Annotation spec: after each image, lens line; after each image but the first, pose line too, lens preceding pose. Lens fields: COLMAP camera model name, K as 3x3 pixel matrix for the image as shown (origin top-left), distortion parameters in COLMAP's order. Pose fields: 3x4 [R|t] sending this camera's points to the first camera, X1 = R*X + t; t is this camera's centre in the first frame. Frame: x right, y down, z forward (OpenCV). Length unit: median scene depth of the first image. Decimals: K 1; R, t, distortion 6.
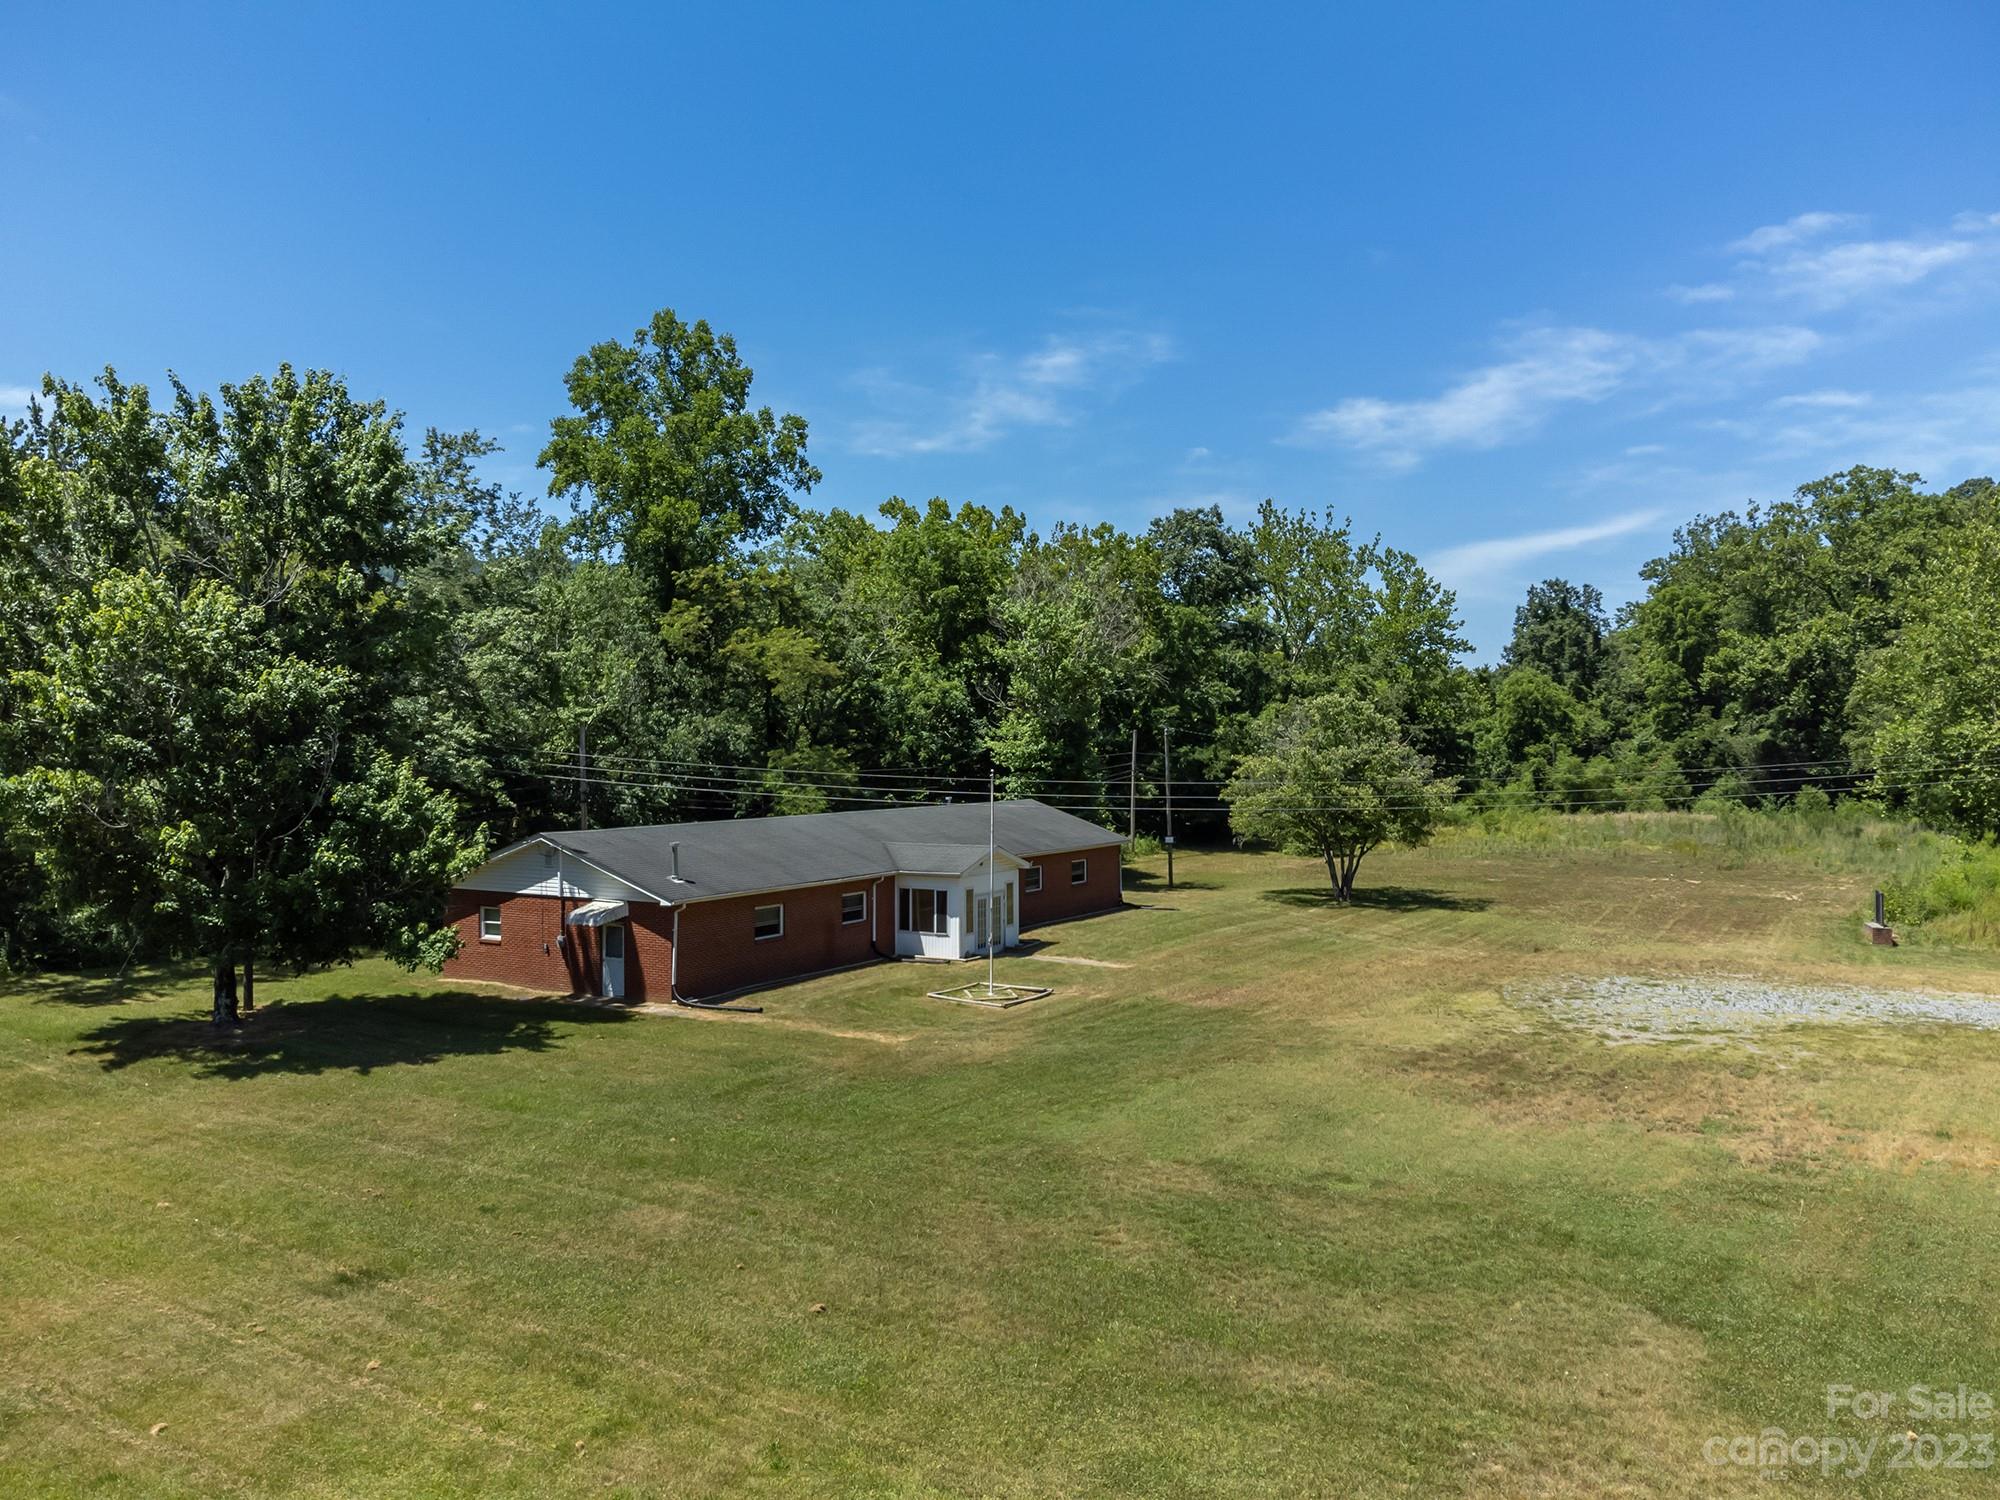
lens RADIAL K [[1482.2, 0, 1000.0], [0, 1482.2, 750.0], [0, 0, 1]] dist [0.019644, 0.005723]
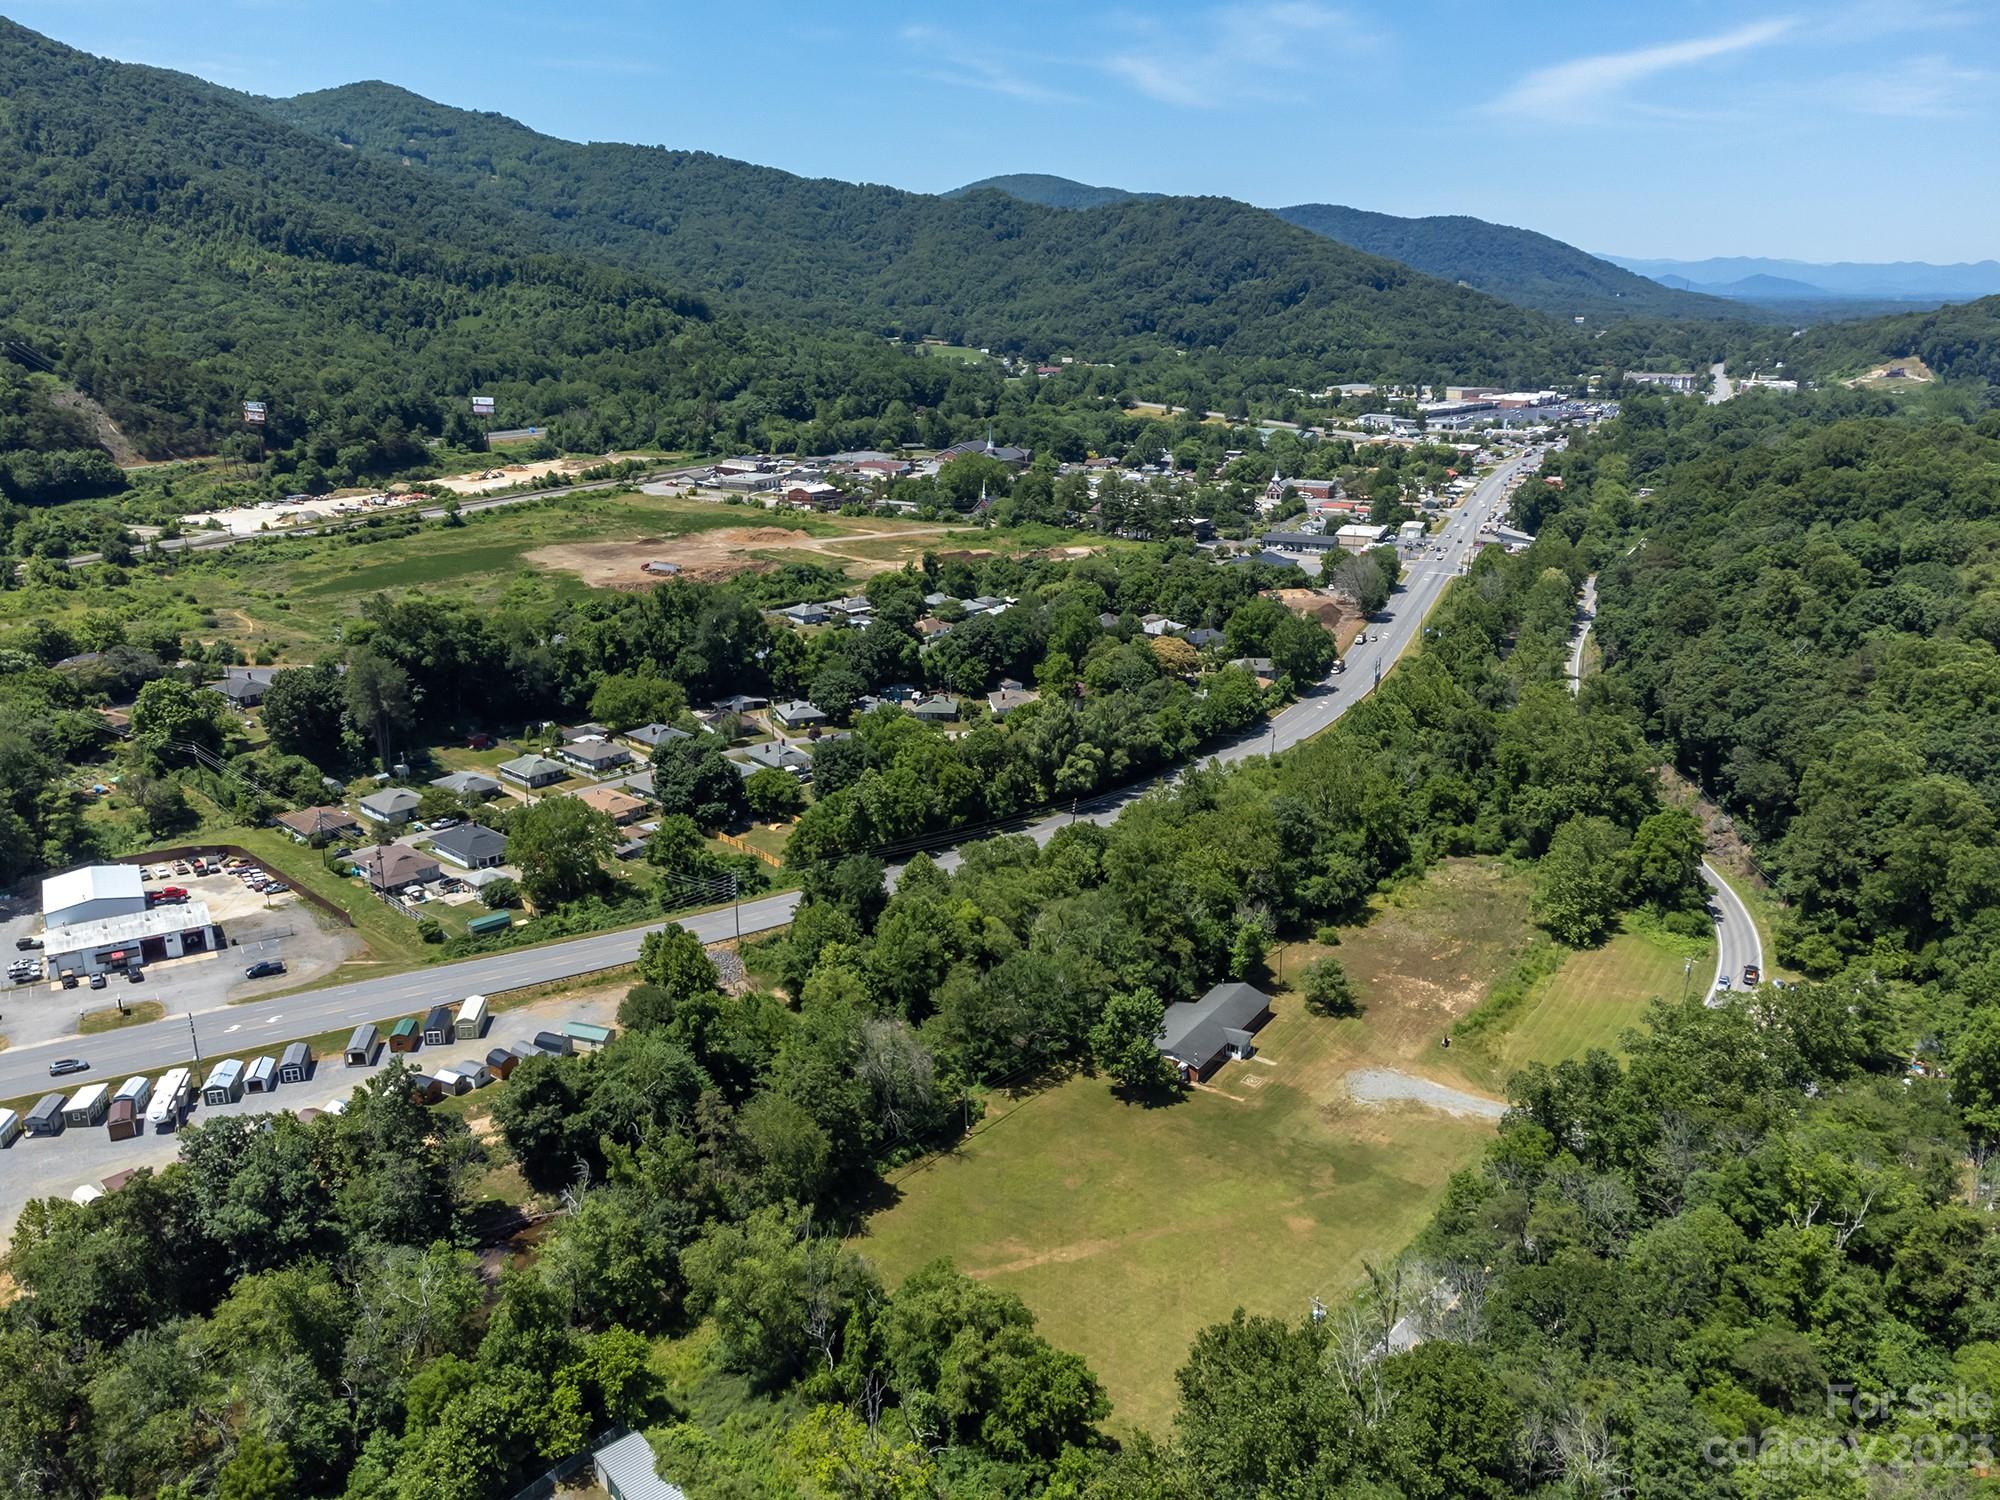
lens RADIAL K [[1486.1, 0, 1000.0], [0, 1486.1, 750.0], [0, 0, 1]] dist [0.011249, -0.001797]
pose [[0.999052, 0.018952, -0.039182, -0.595048], [-0.006521, 0.955240, 0.295759, -2.090198], [0.043033, -0.295223, 0.954459, -3.139234]]
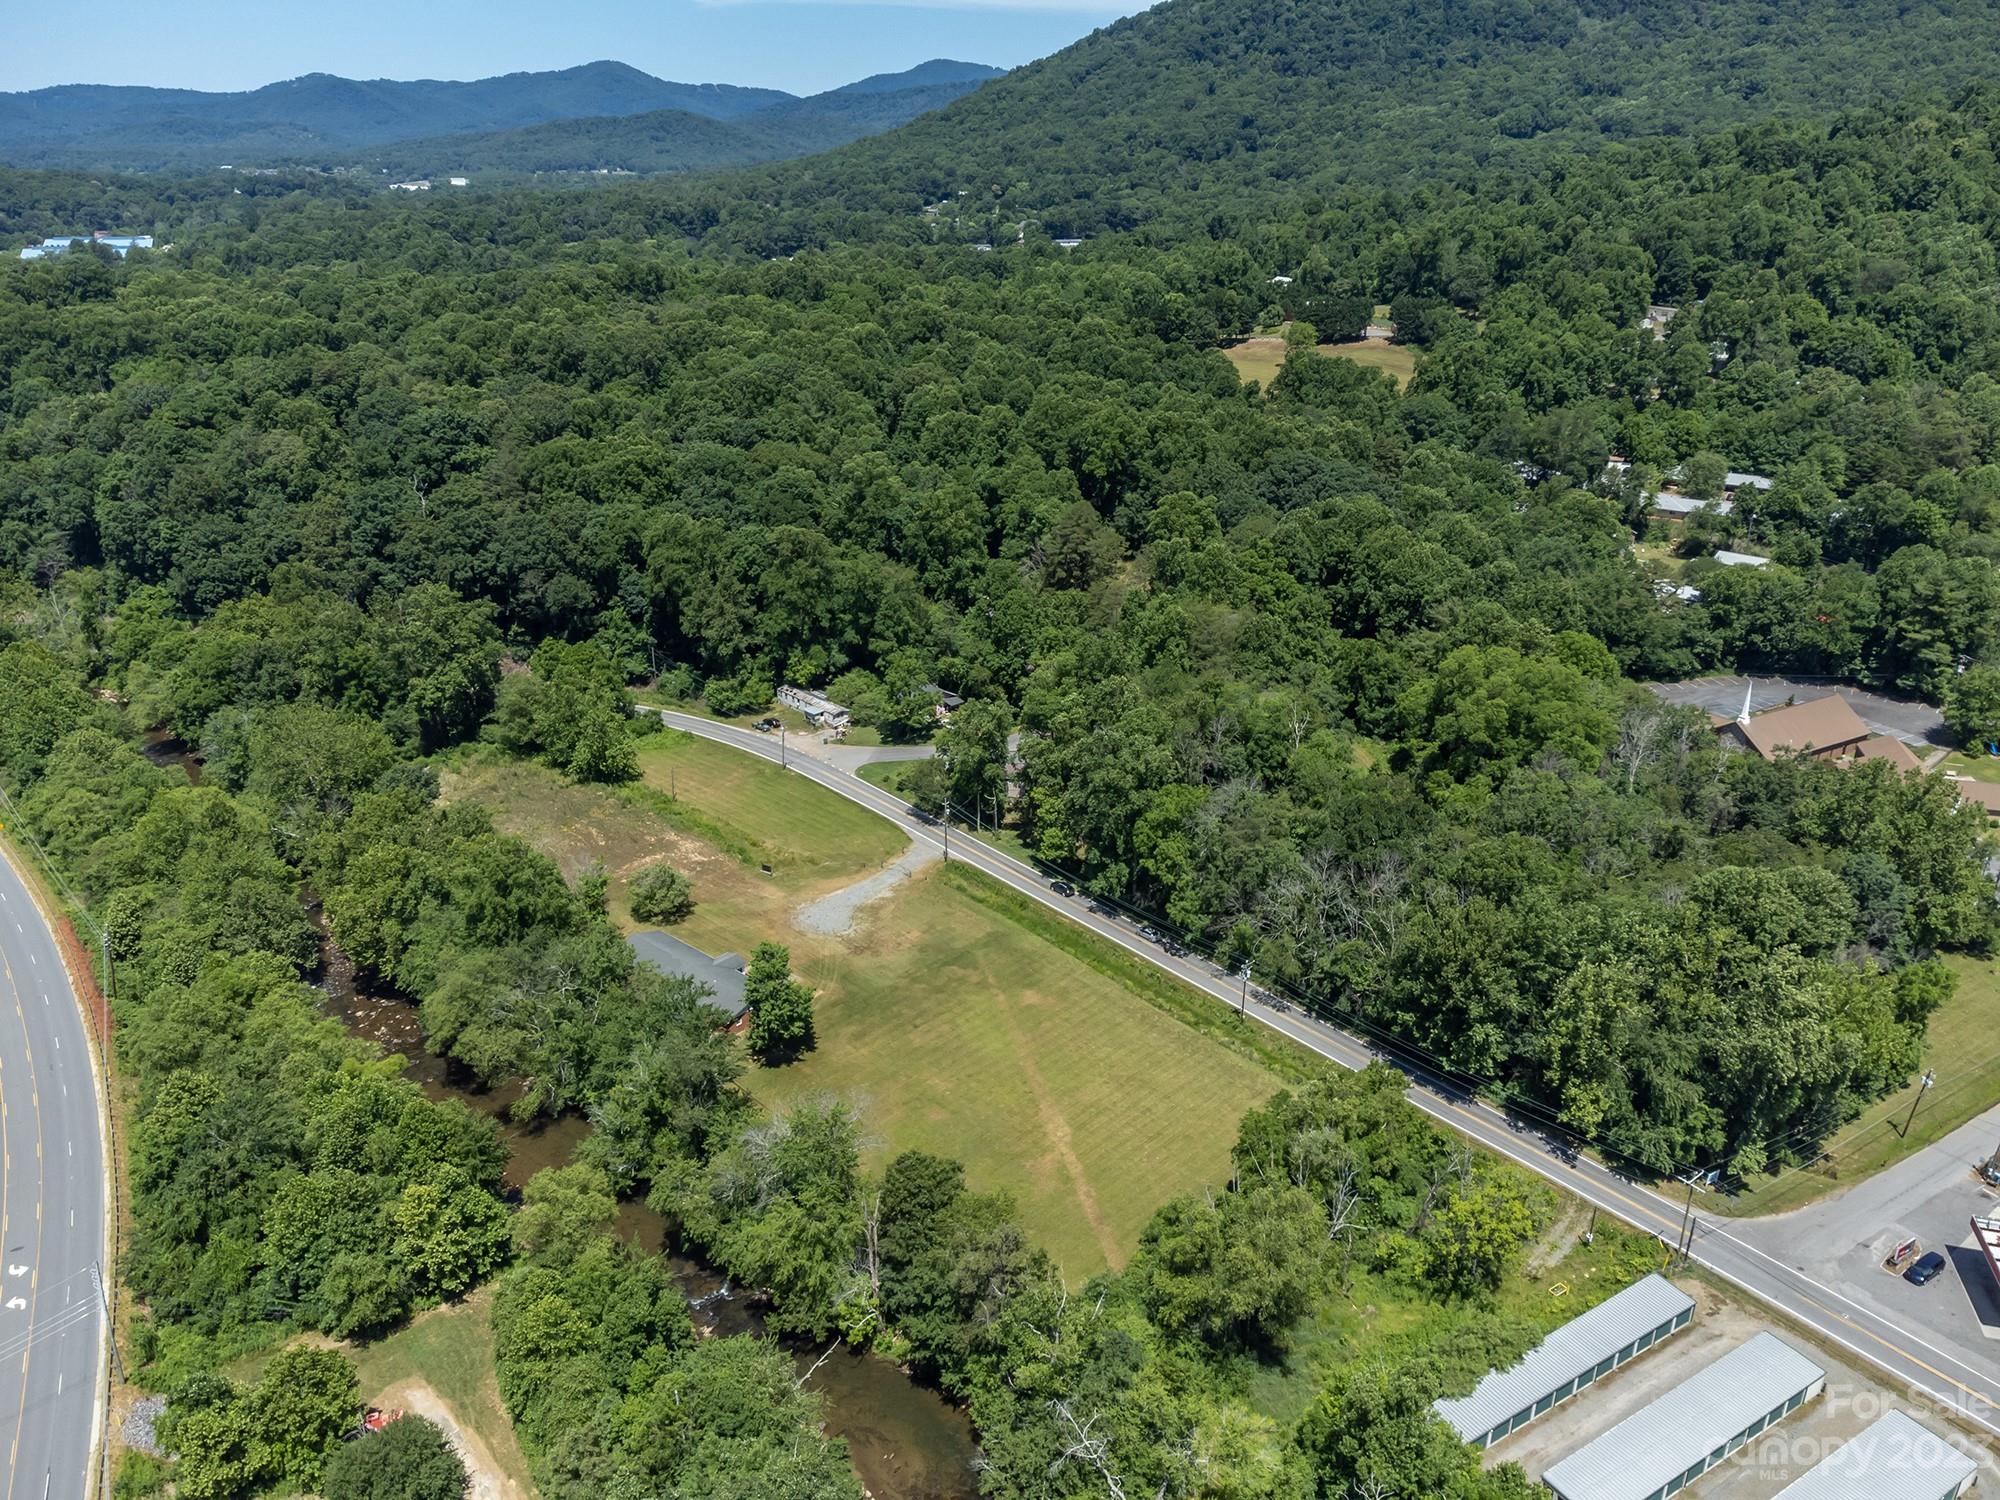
lens RADIAL K [[1499.0, 0, 1009.2], [0, 1499.0, 747.4], [0, 0, 1]] dist [0.016132, 0.002714]
pose [[0.165973, -0.364692, 0.916217, -3.522085], [-0.008004, 0.928574, 0.371061, -2.044365], [-0.986098, -0.068920, 0.151199, -0.426998]]
